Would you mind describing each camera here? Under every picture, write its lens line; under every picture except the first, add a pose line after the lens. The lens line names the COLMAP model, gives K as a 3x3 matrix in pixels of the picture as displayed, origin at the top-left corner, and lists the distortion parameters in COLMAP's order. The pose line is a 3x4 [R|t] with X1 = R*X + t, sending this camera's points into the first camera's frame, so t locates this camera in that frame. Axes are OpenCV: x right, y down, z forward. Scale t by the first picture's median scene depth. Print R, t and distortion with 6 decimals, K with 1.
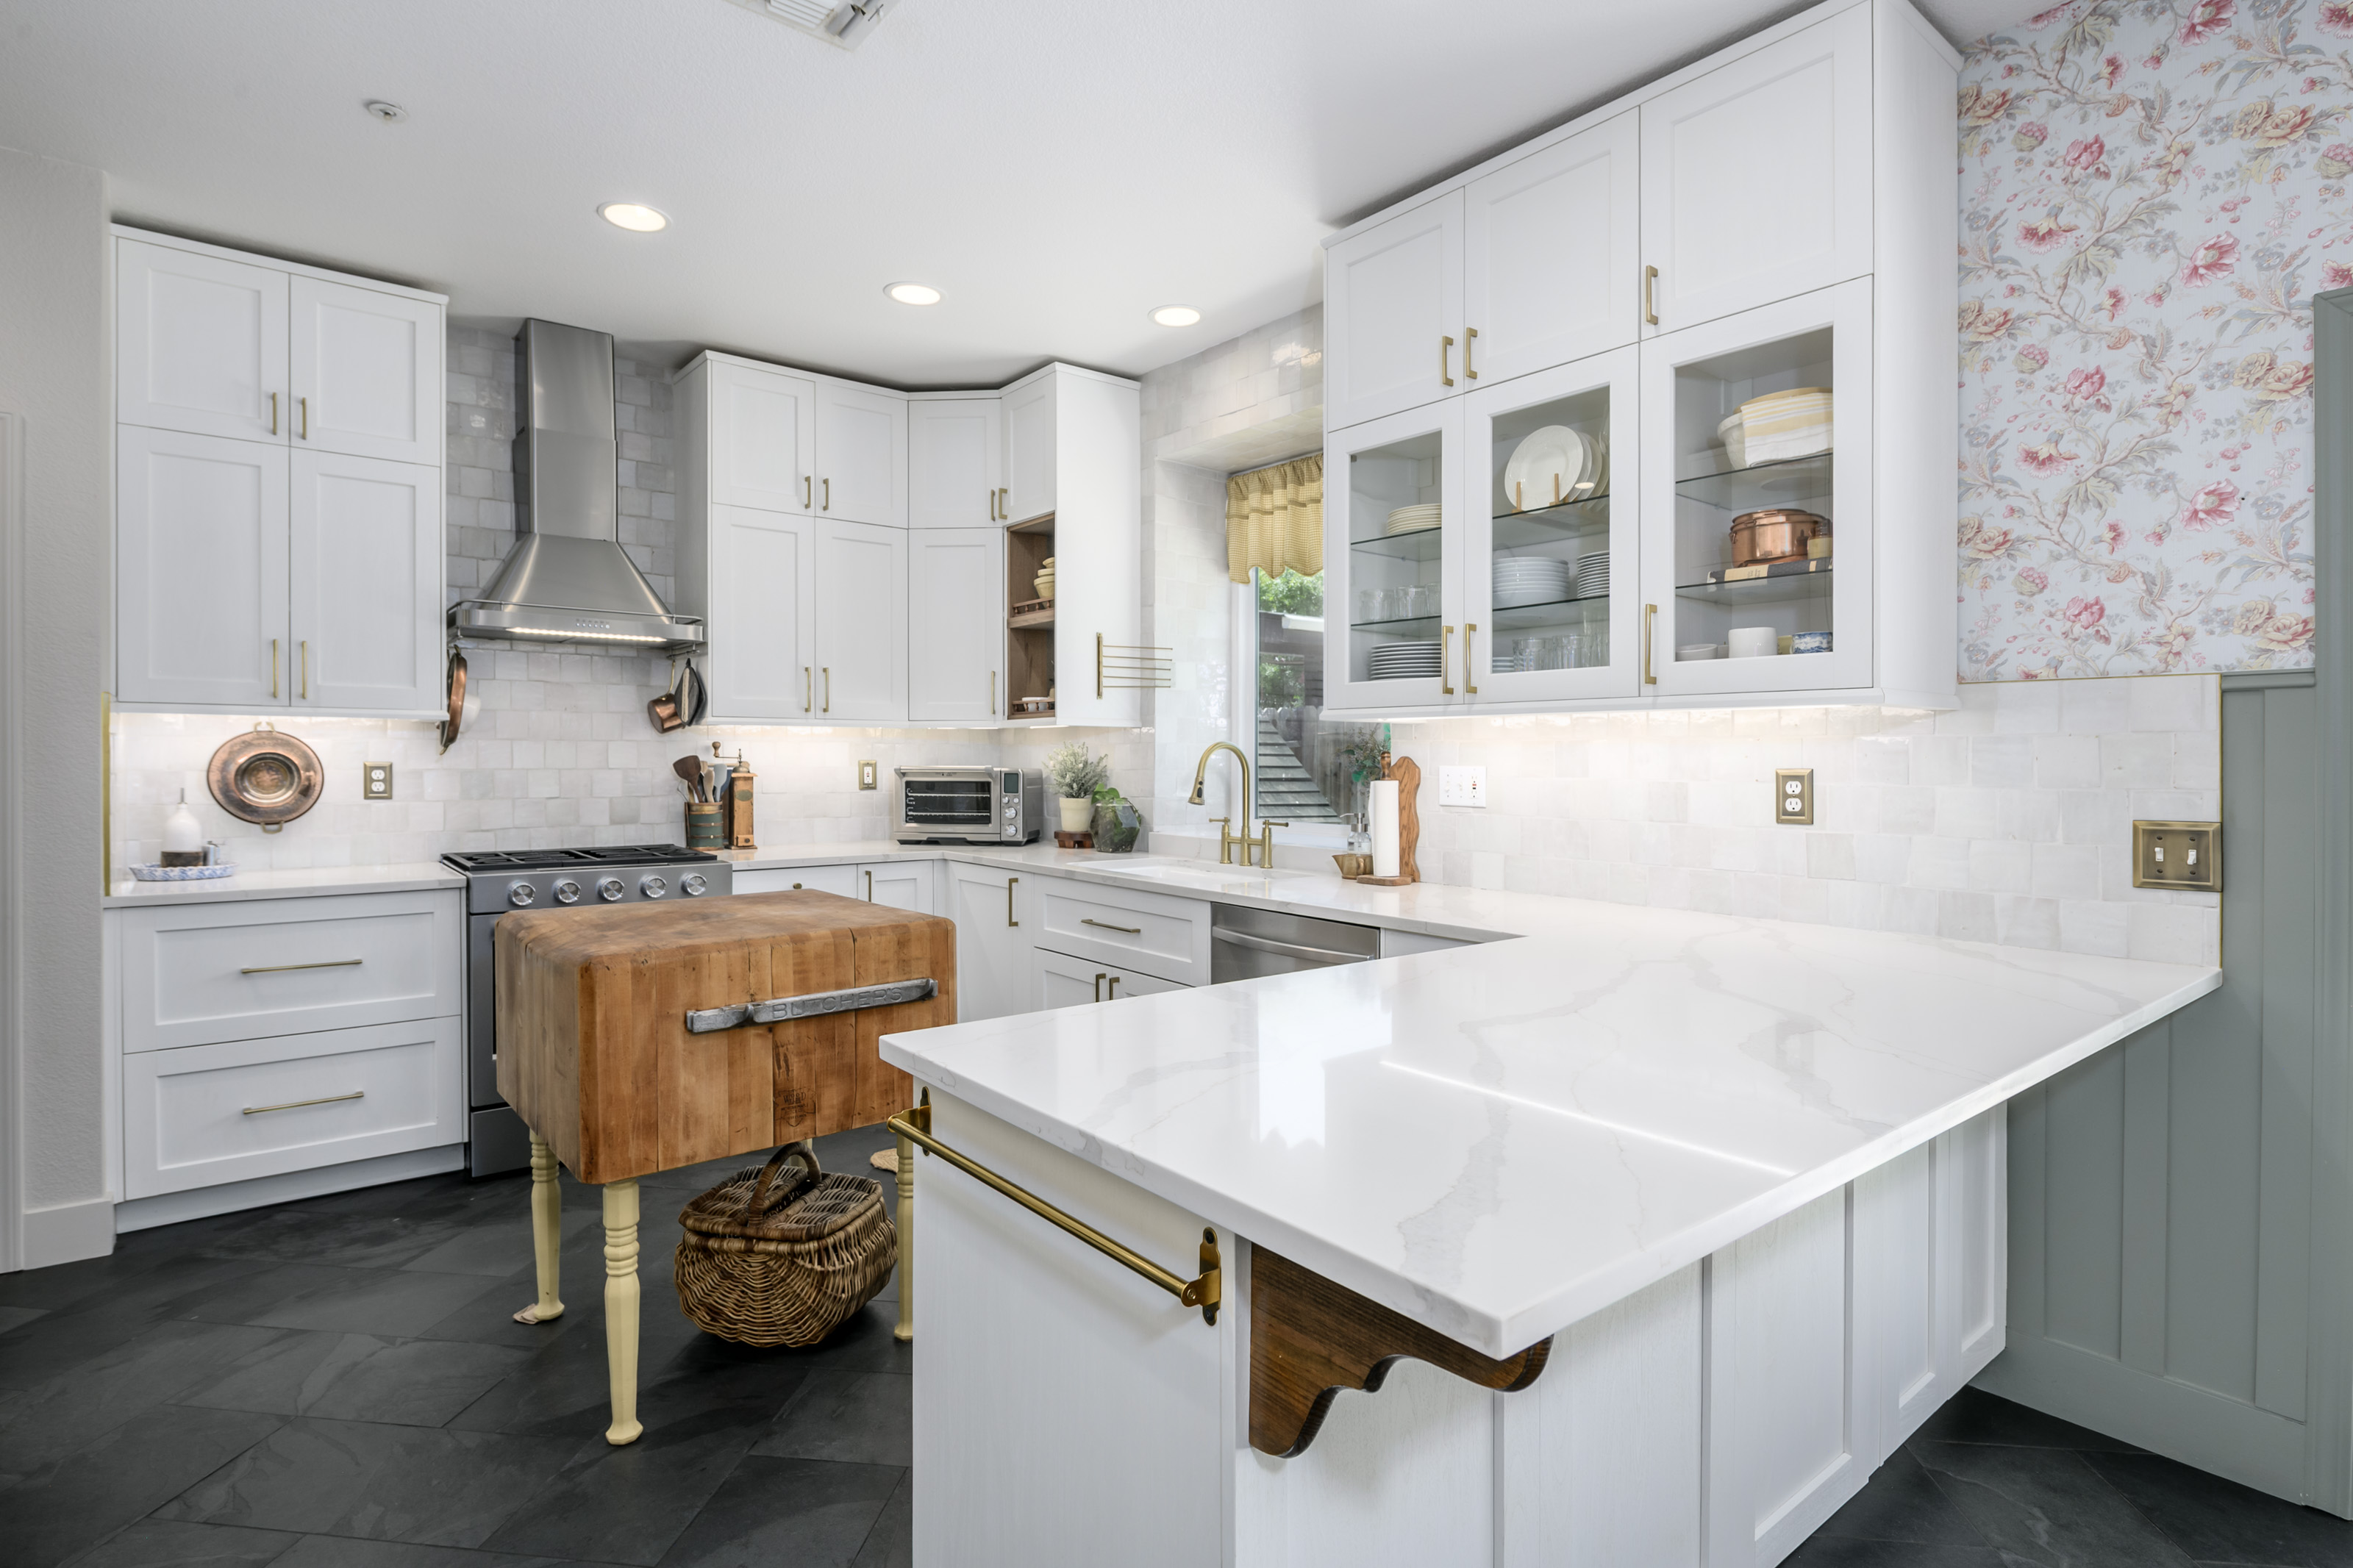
lens RADIAL K [[1159.5, 0, 1166.2], [0, 1159.5, 778.8], [0, 0, 1]] dist [-0.004277, -0.000801]
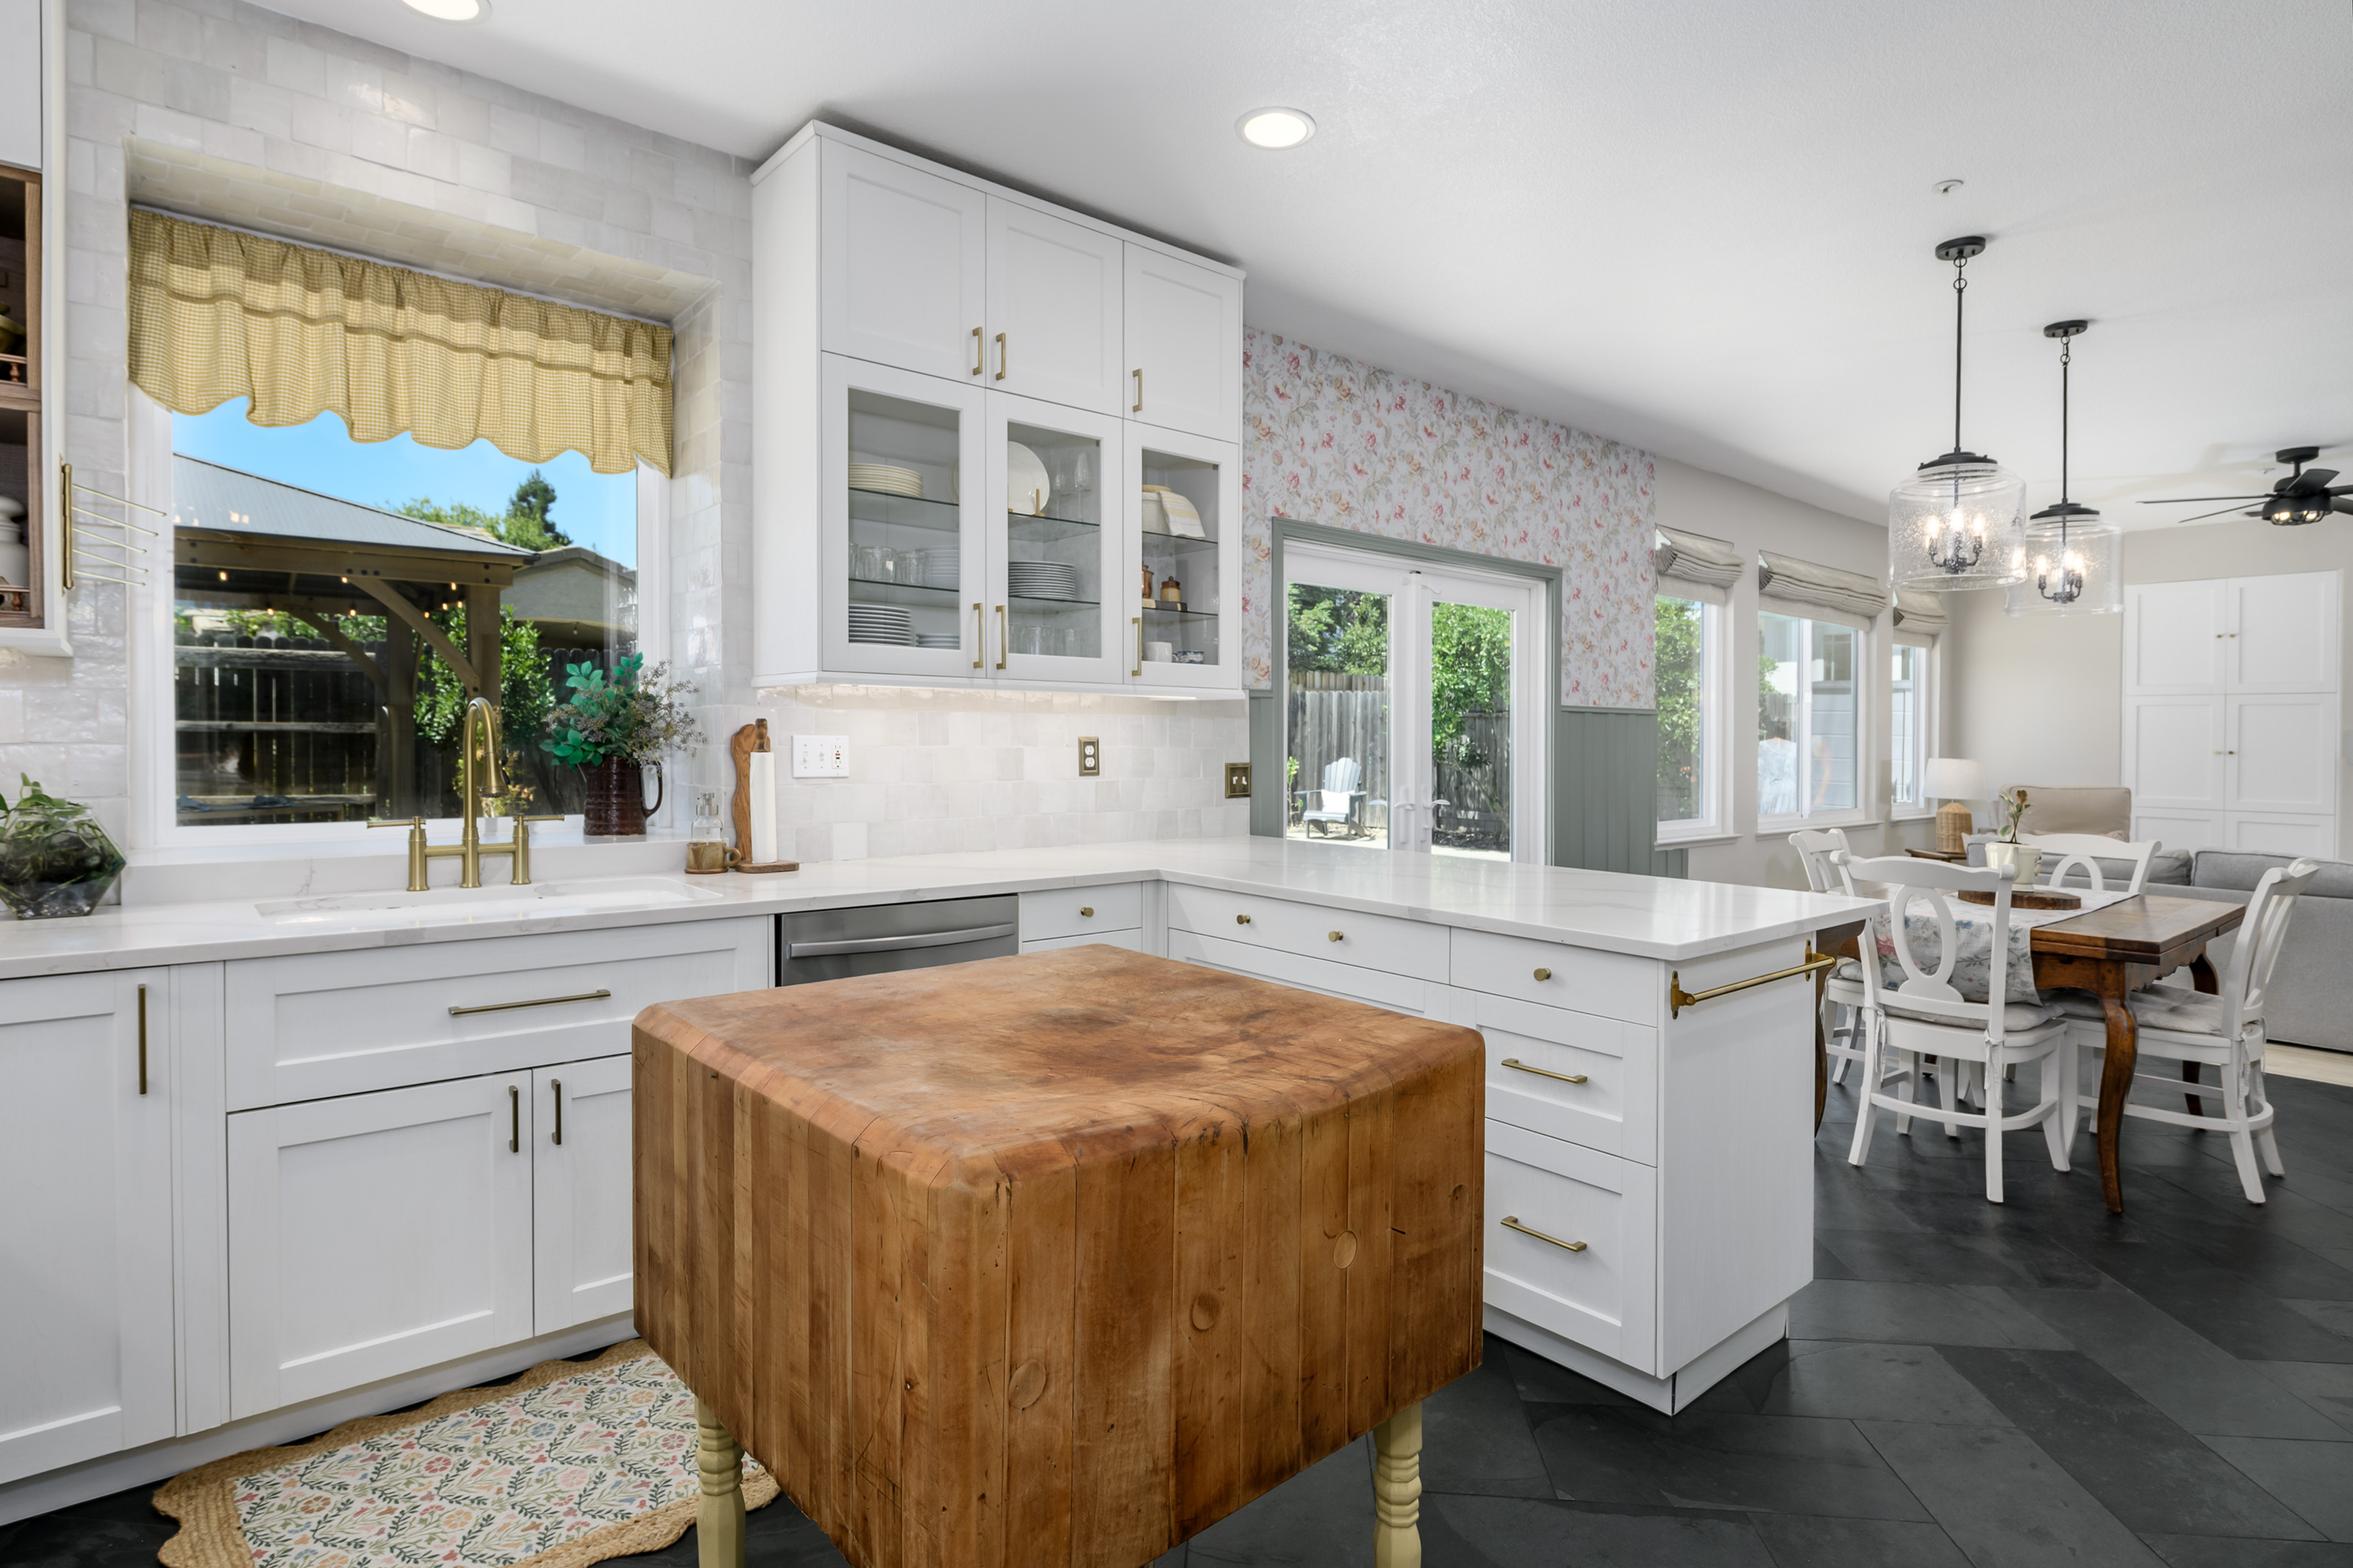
lens RADIAL K [[1227.6, 0, 1164.0], [0, 1227.6, 738.6], [0, 0, 1]] dist [0.001053, -0.000896]
pose [[-0.030661, -0.007762, 0.999500, -0.675123], [0.006643, 0.999946, 0.007969, -0.012588], [-0.999508, 0.006884, -0.030607, 0.665184]]
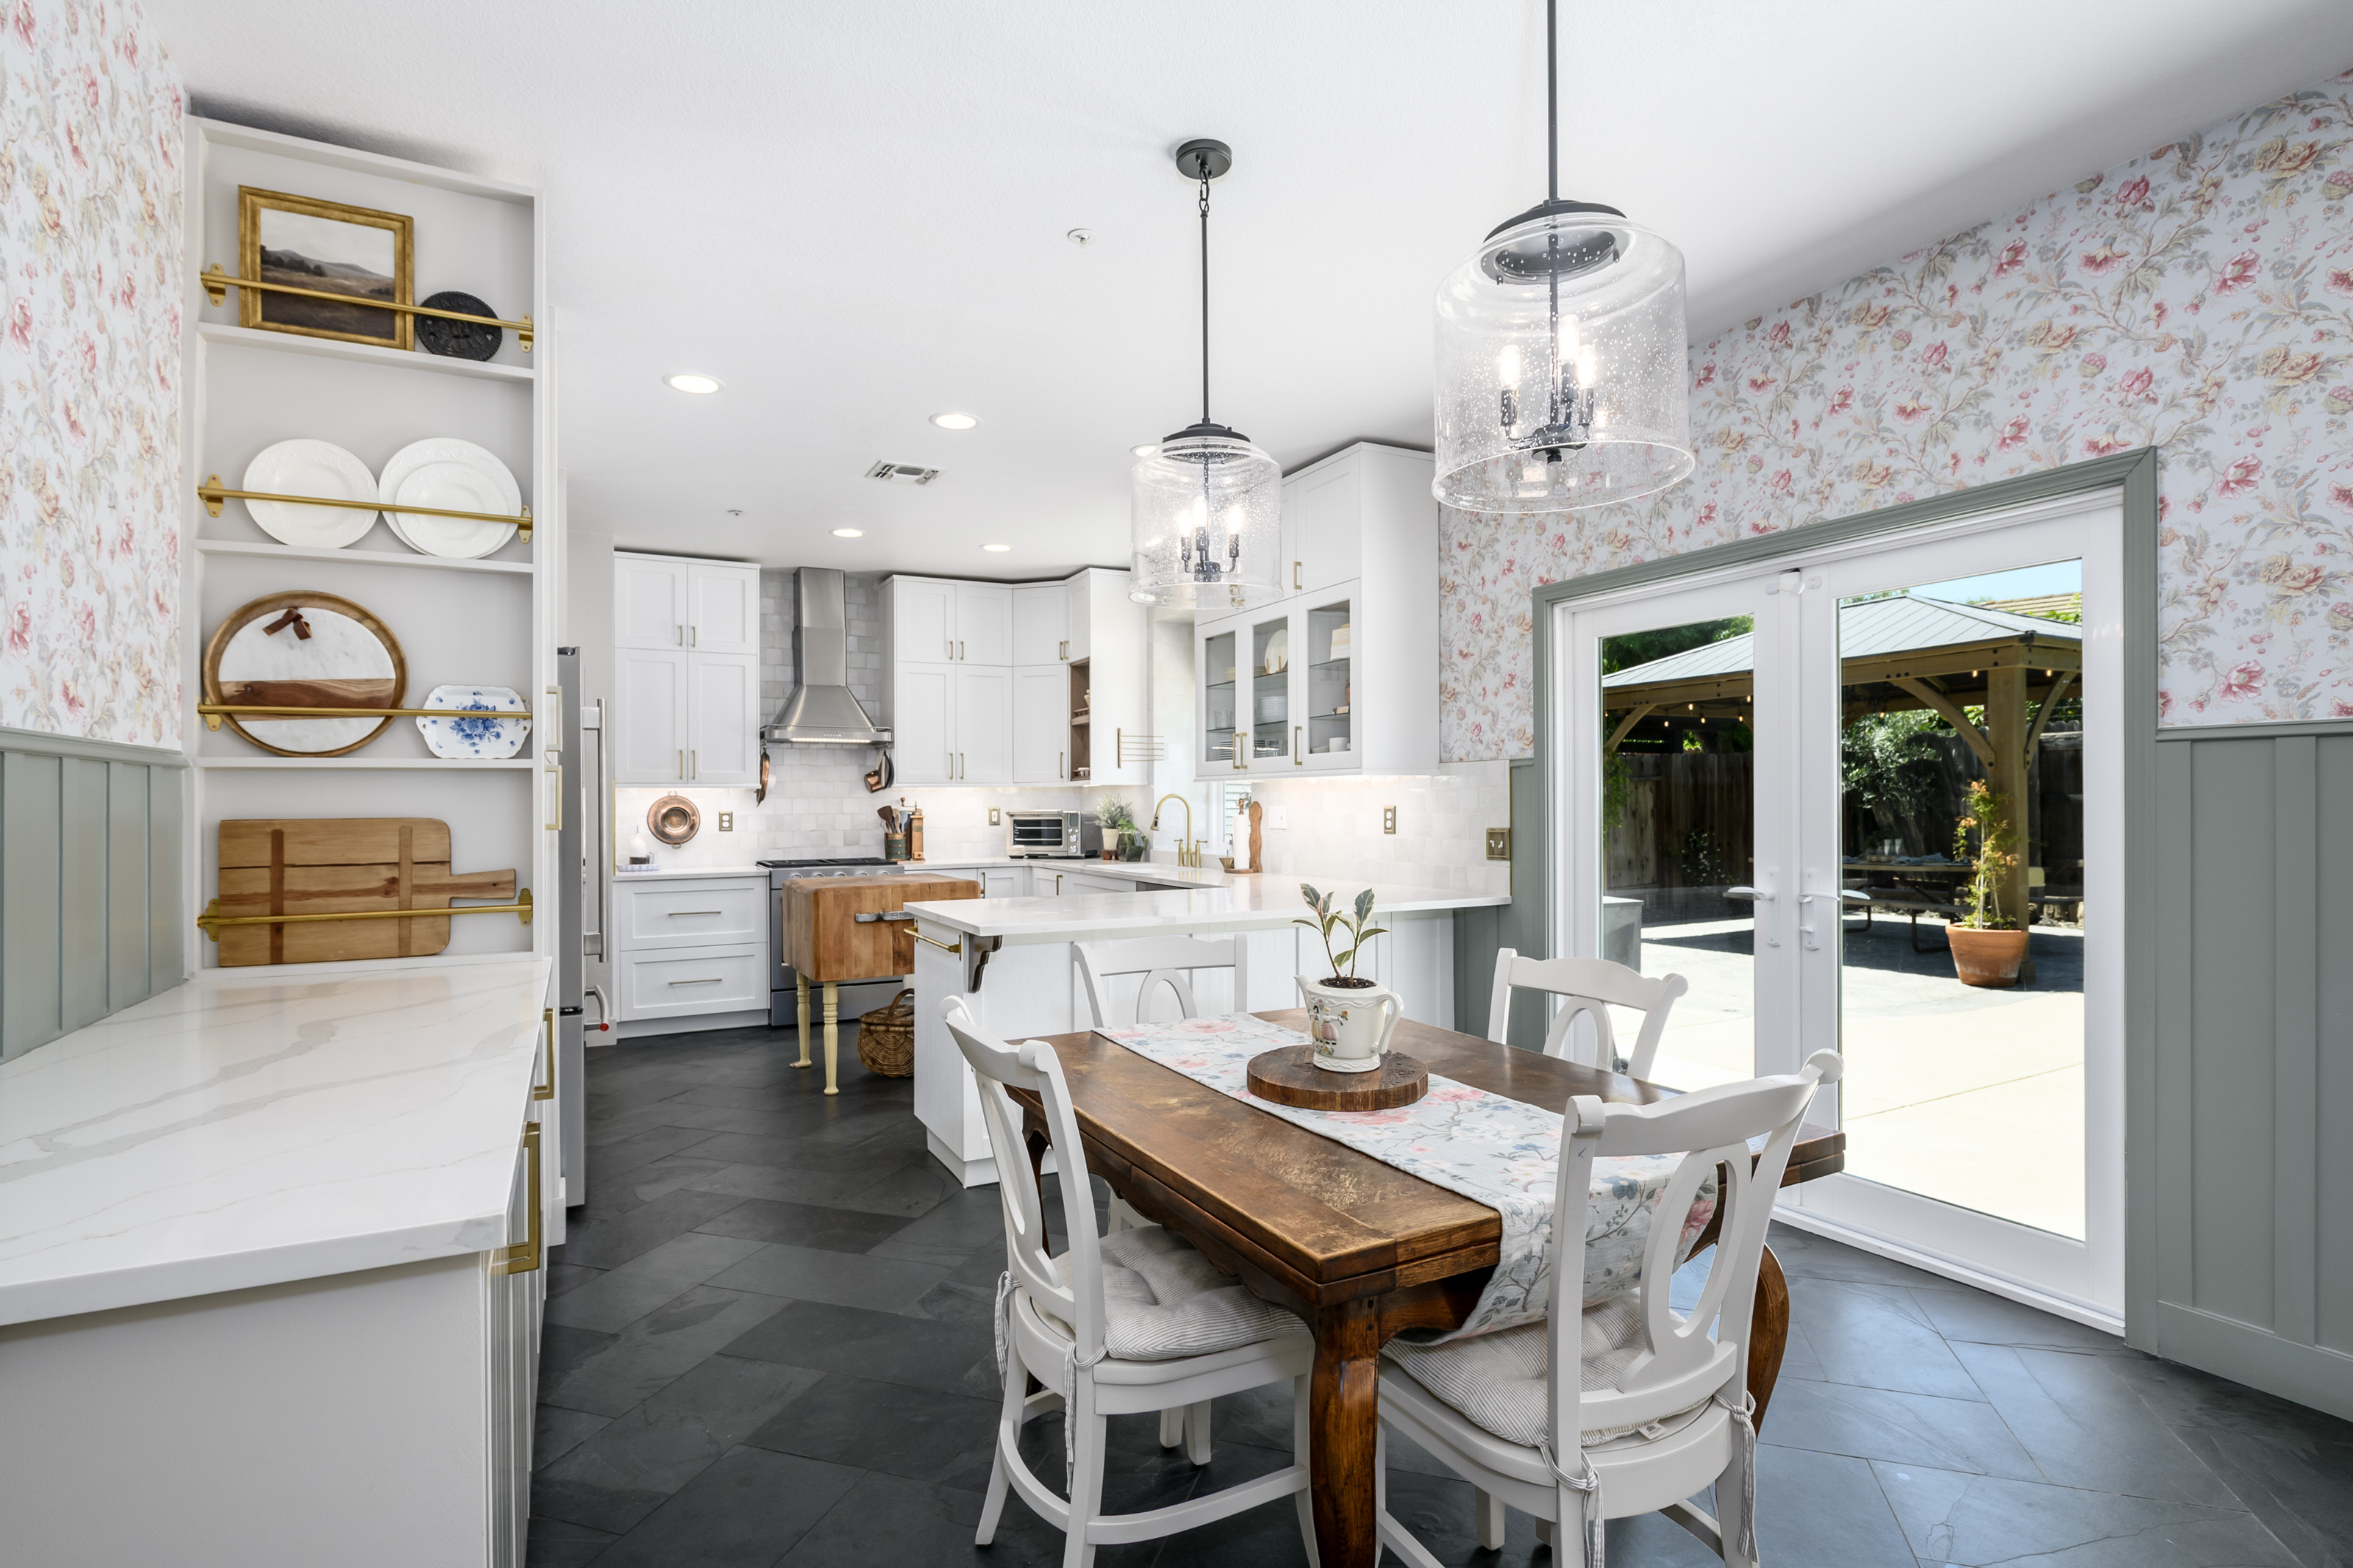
lens RADIAL K [[1146.9, 0, 1172.5], [0, 1146.9, 794.8], [0, 0, 1]] dist [-0.003734, -0.001230]
pose [[0.979782, -0.013991, -0.199580, 0.396991], [0.008887, 0.999611, -0.026447, 0.014561], [0.199872, 0.024139, 0.979525, -0.672967]]
